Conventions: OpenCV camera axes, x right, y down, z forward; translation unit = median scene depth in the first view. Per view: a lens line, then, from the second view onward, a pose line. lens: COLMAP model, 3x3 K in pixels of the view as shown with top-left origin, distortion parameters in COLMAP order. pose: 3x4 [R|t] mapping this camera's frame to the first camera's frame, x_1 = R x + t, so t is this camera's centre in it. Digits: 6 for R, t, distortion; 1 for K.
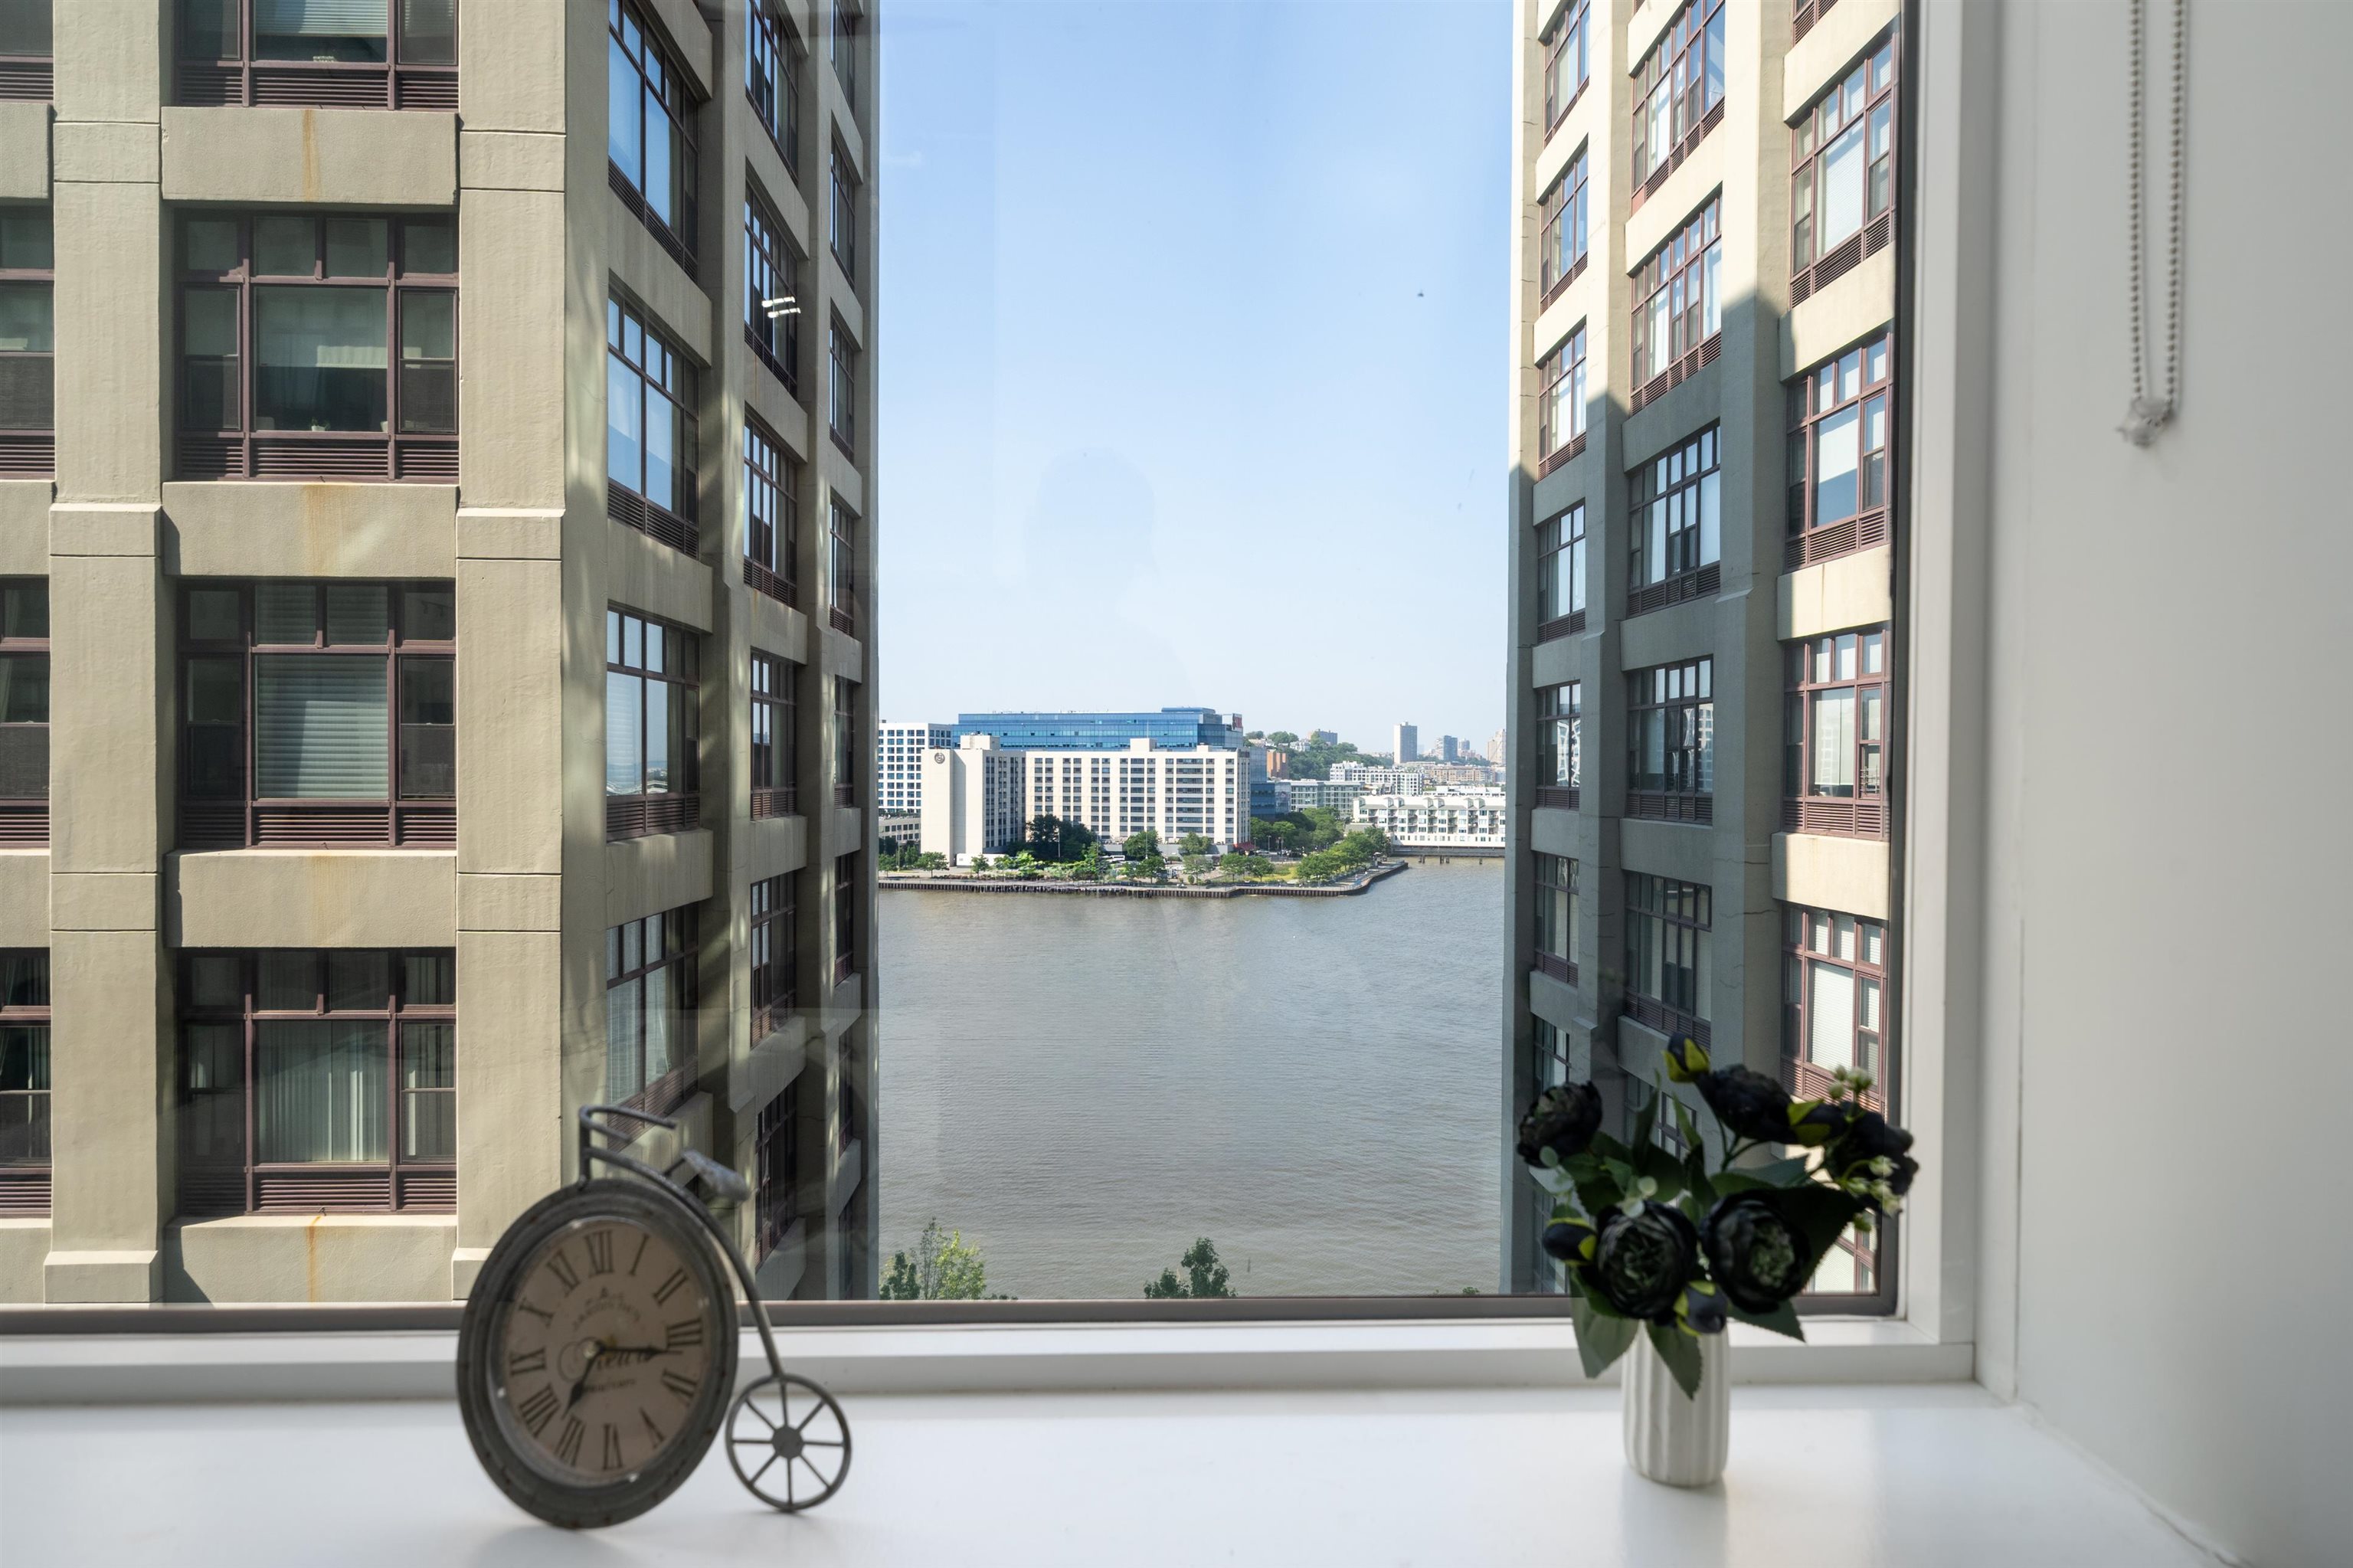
lens RADIAL K [[1456.2, 0, 1168.3], [0, 1456.2, 790.7], [0, 0, 1]] dist [0.009210, -0.002117]
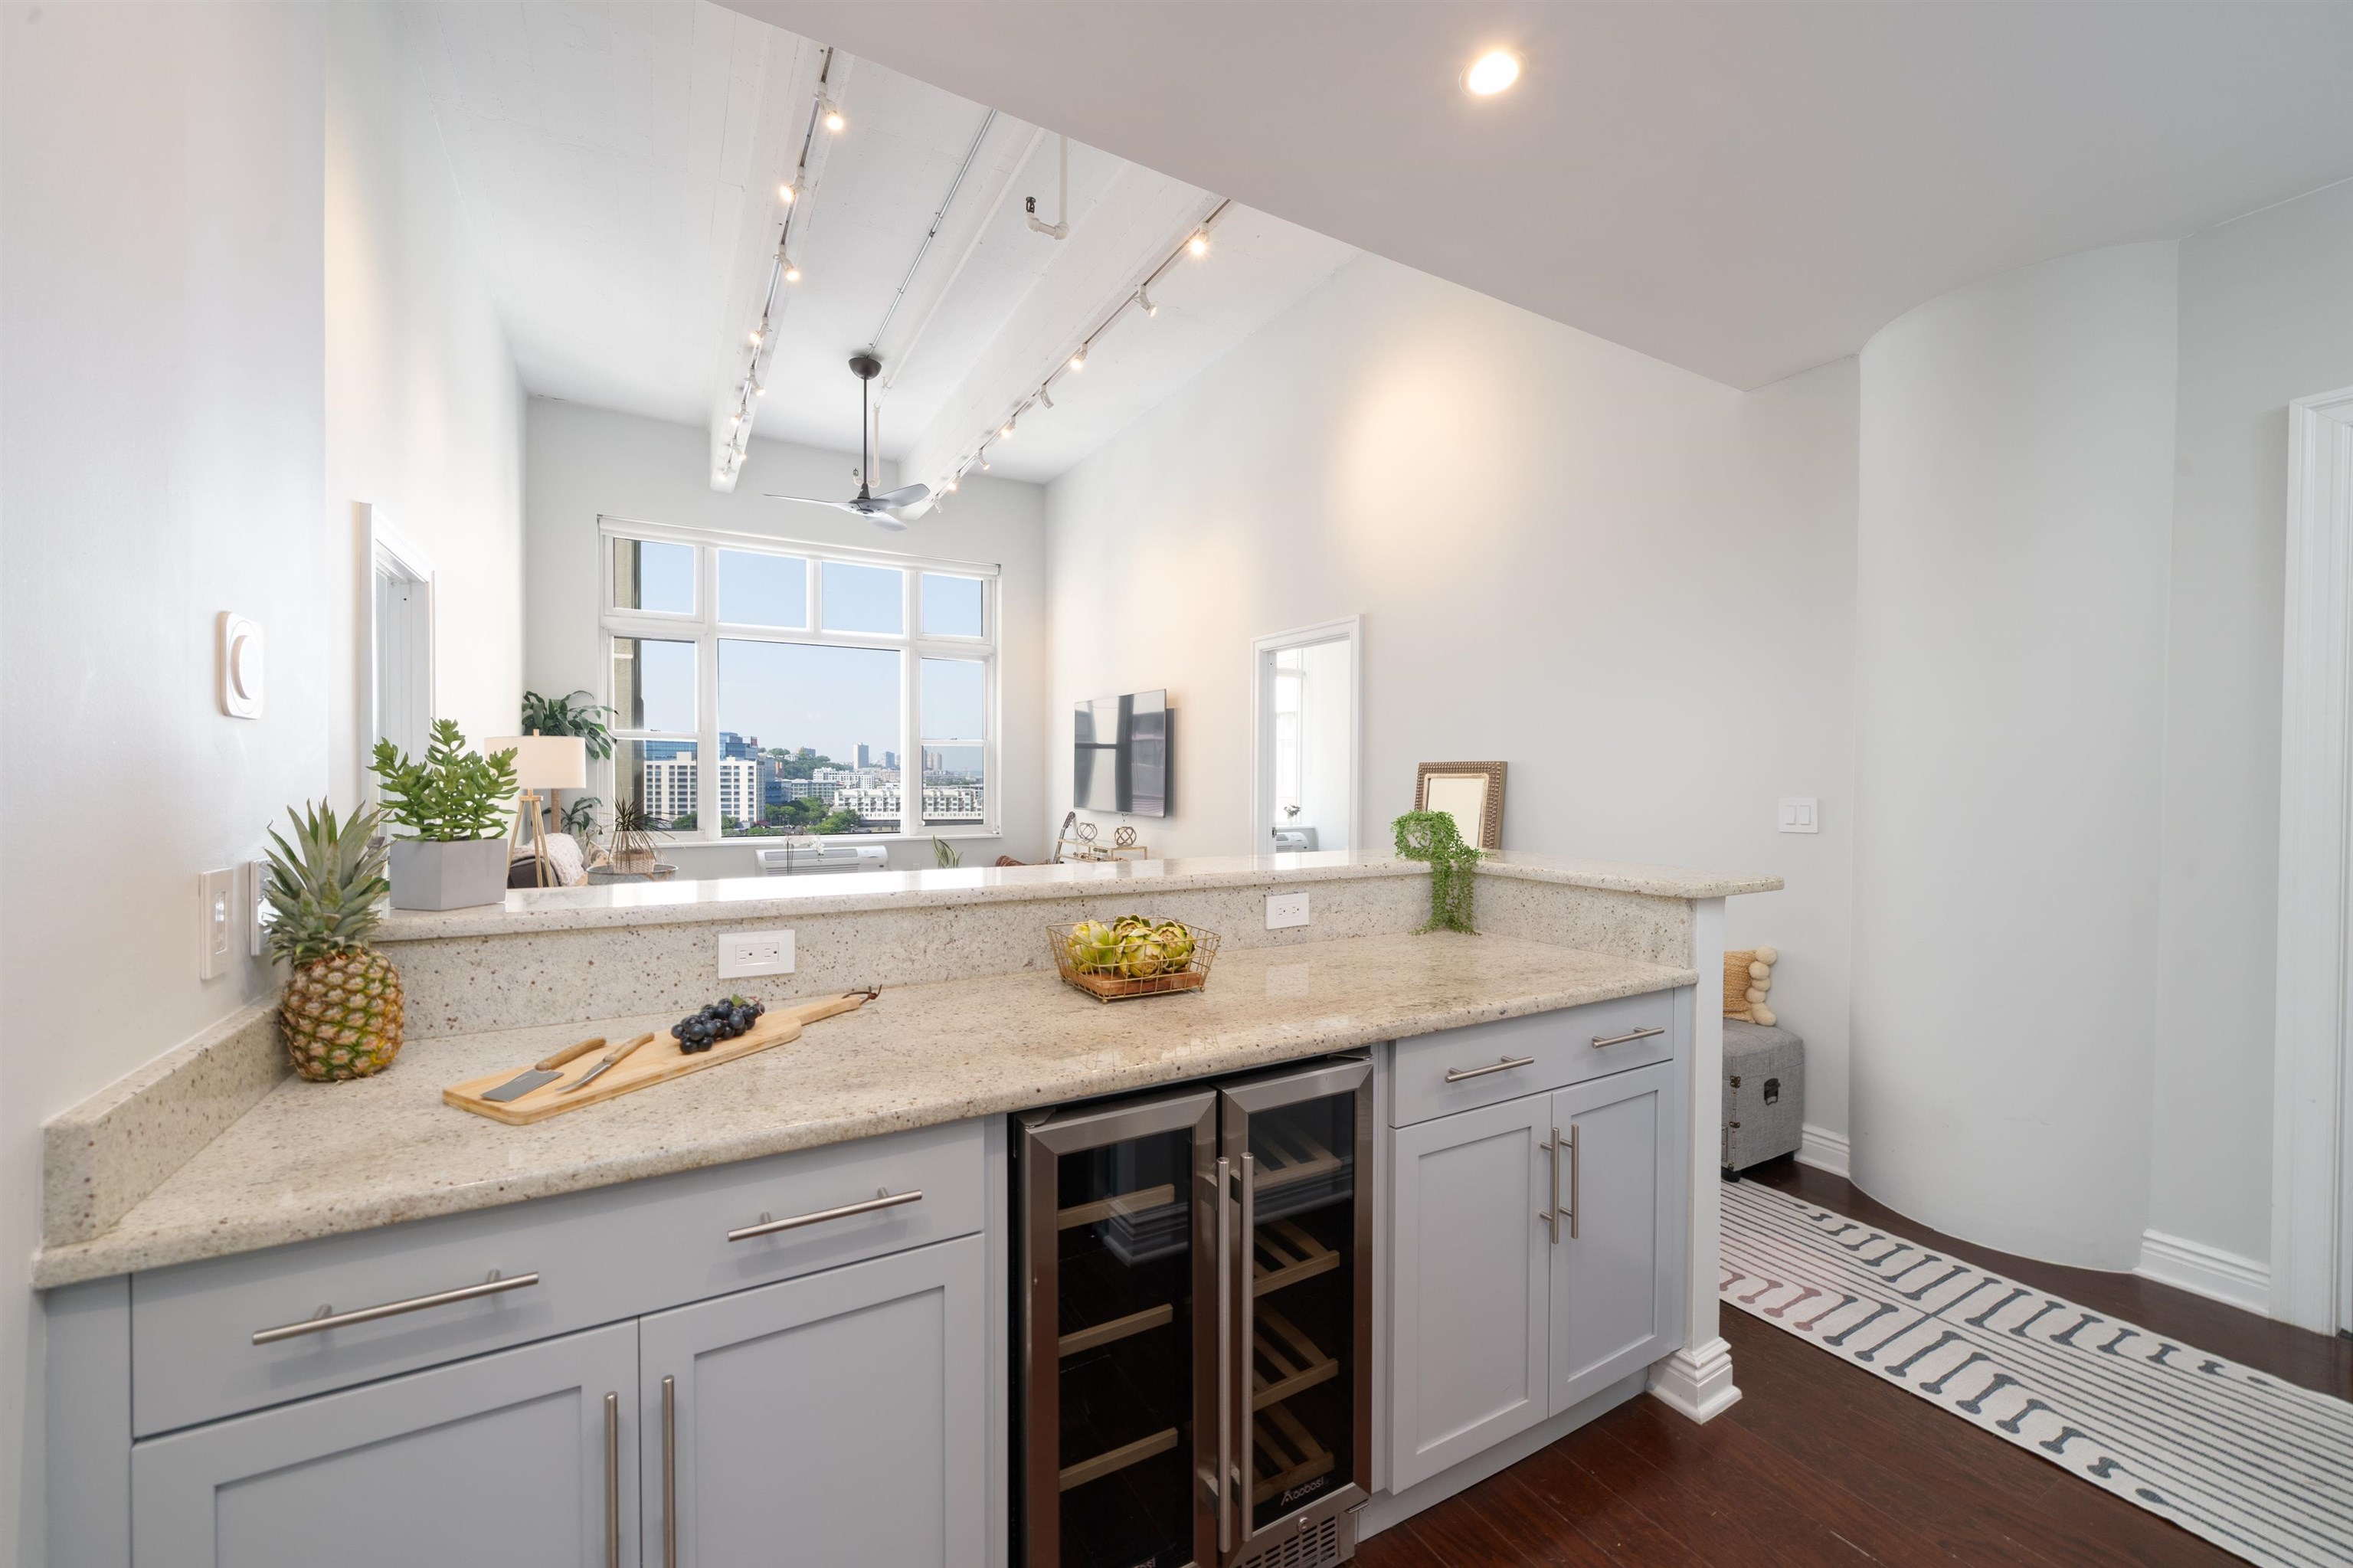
lens RADIAL K [[954.1, 0, 1154.0], [0, 954.1, 778.1], [0, 0, 1]] dist [-0.000411, -0.000639]
pose [[0.880055, -0.002050, 0.474867, -0.060638], [0.005553, 0.999967, -0.005973, -0.000828], [-0.474839, 0.007894, 0.880037, -0.082183]]
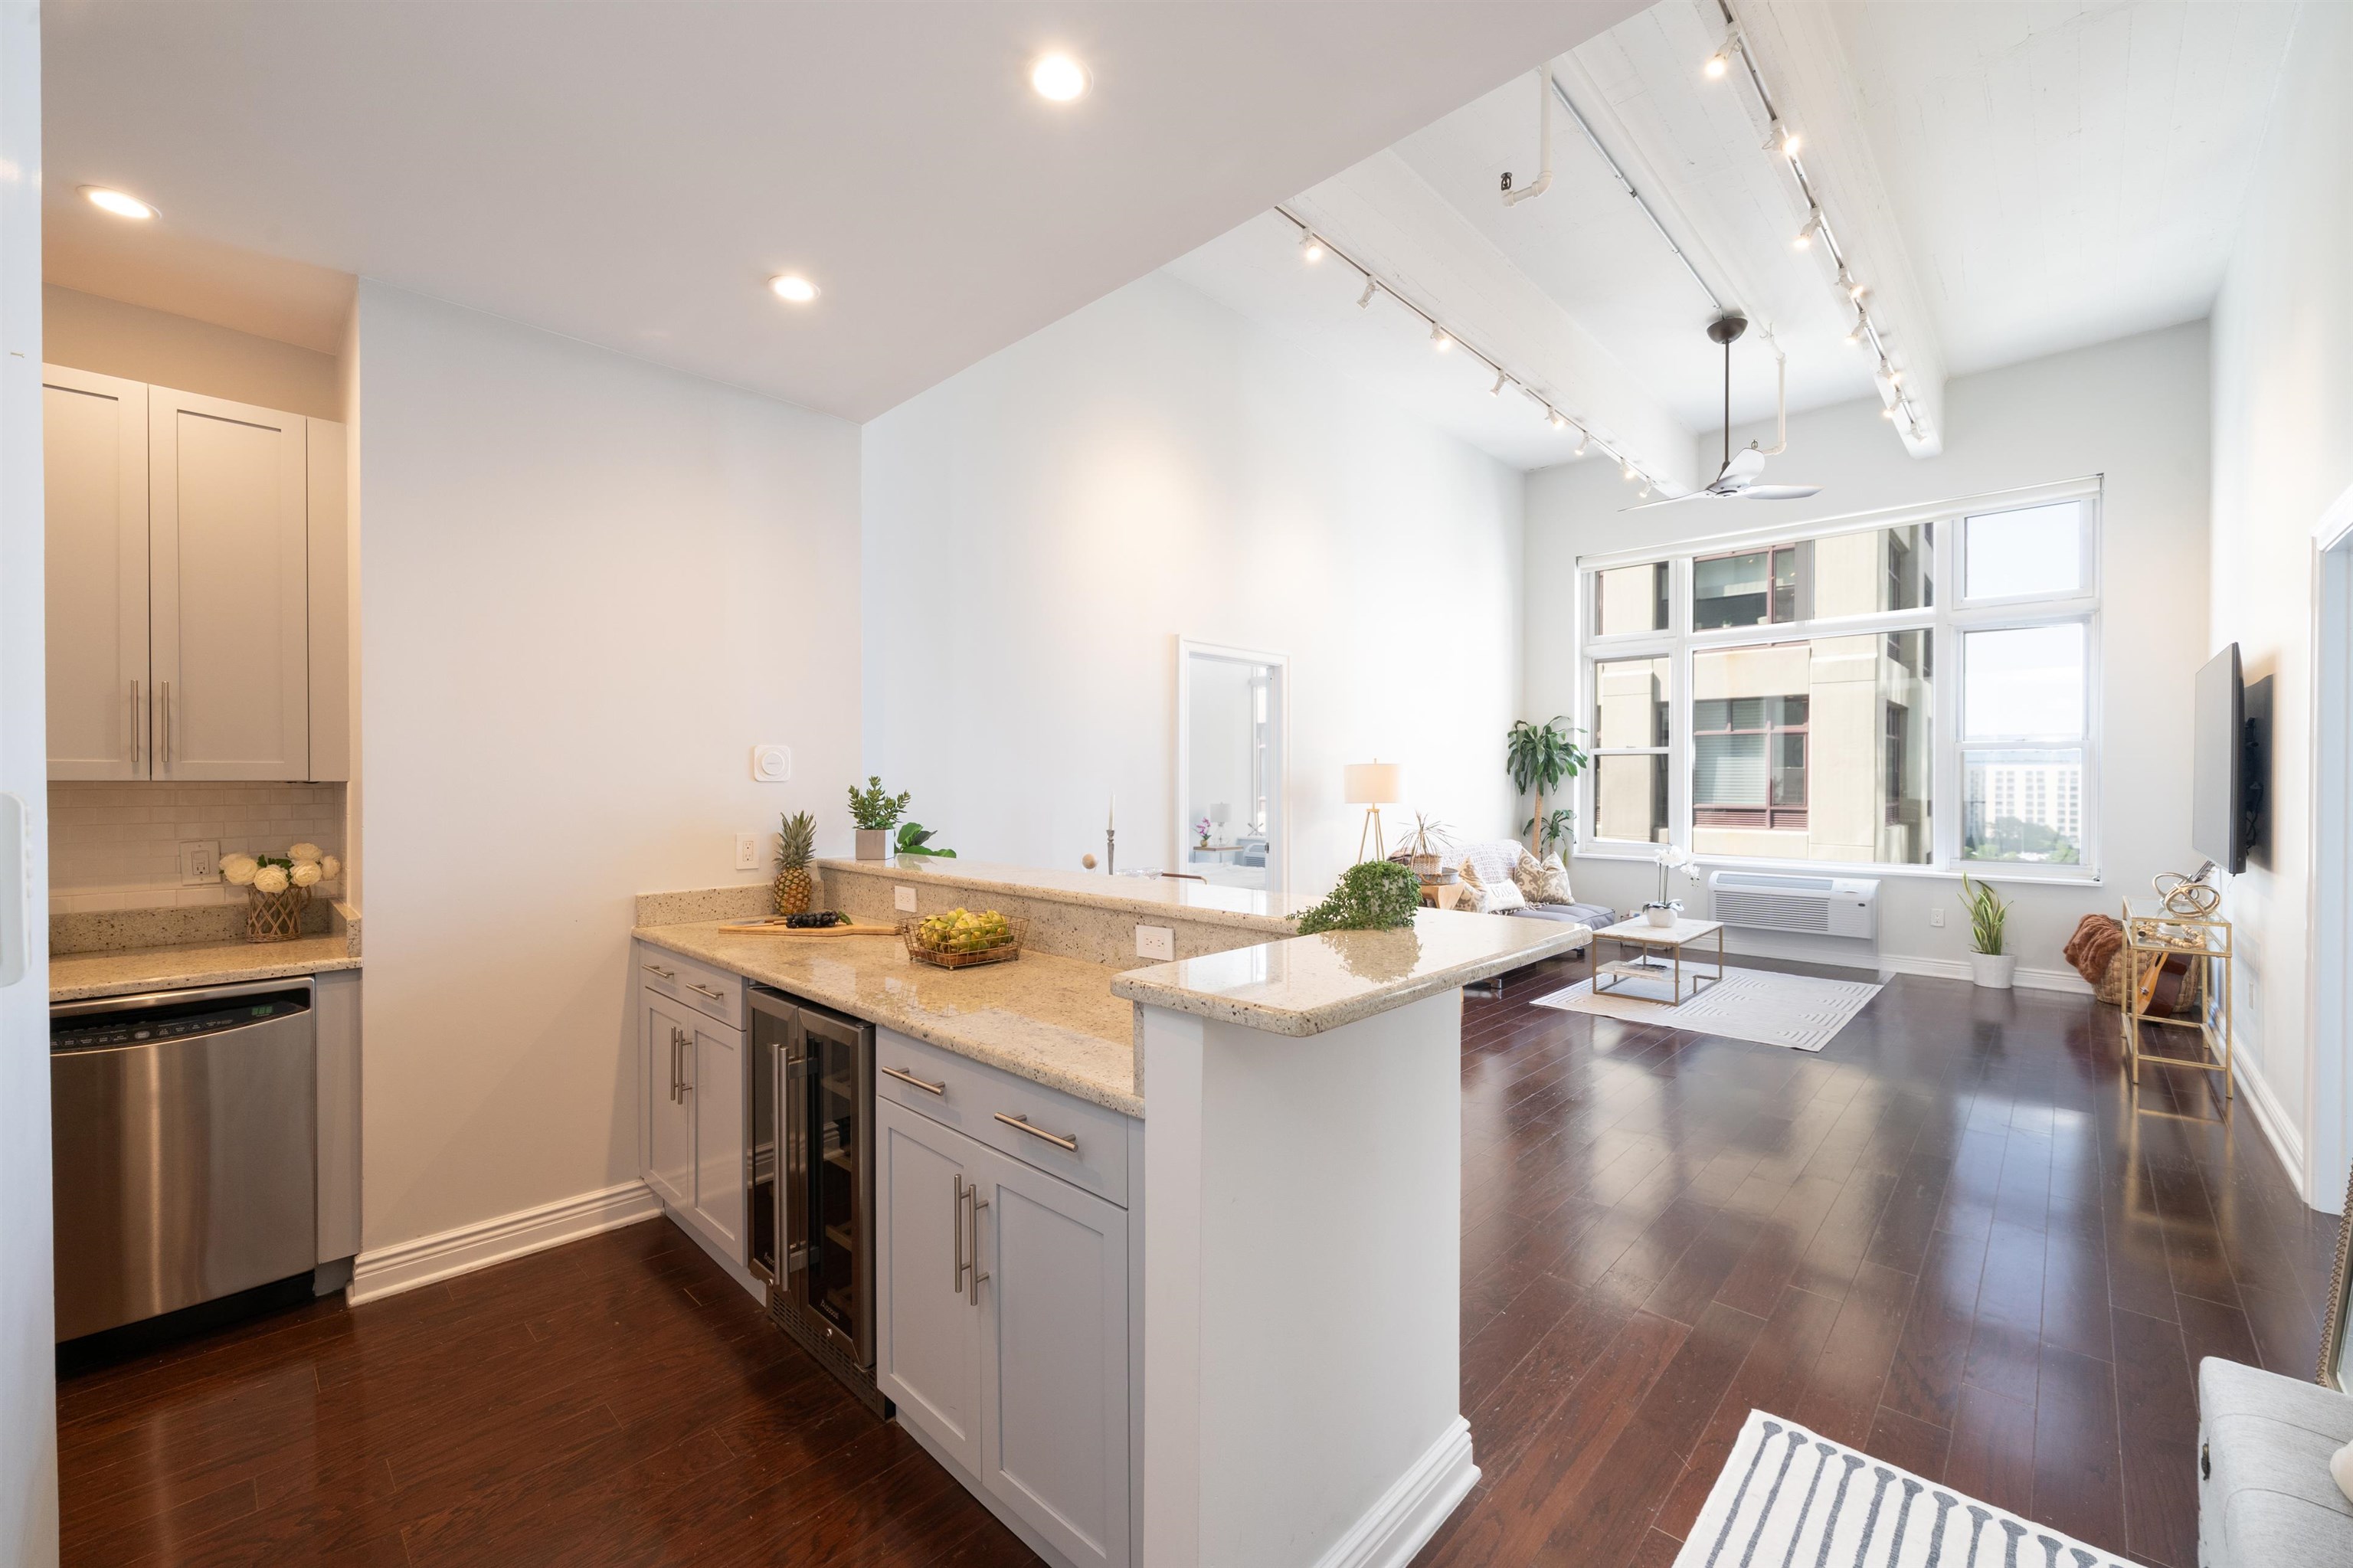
lens RADIAL K [[954.1, 0, 1180.2], [0, 954.1, 784.6], [0, 0, 1]] dist [-0.000411, -0.000639]
pose [[0.721476, 0.001190, -0.692438, -0.030437], [-0.006864, 0.999962, -0.005433, -0.001469], [0.692405, 0.008673, 0.721457, -0.079949]]
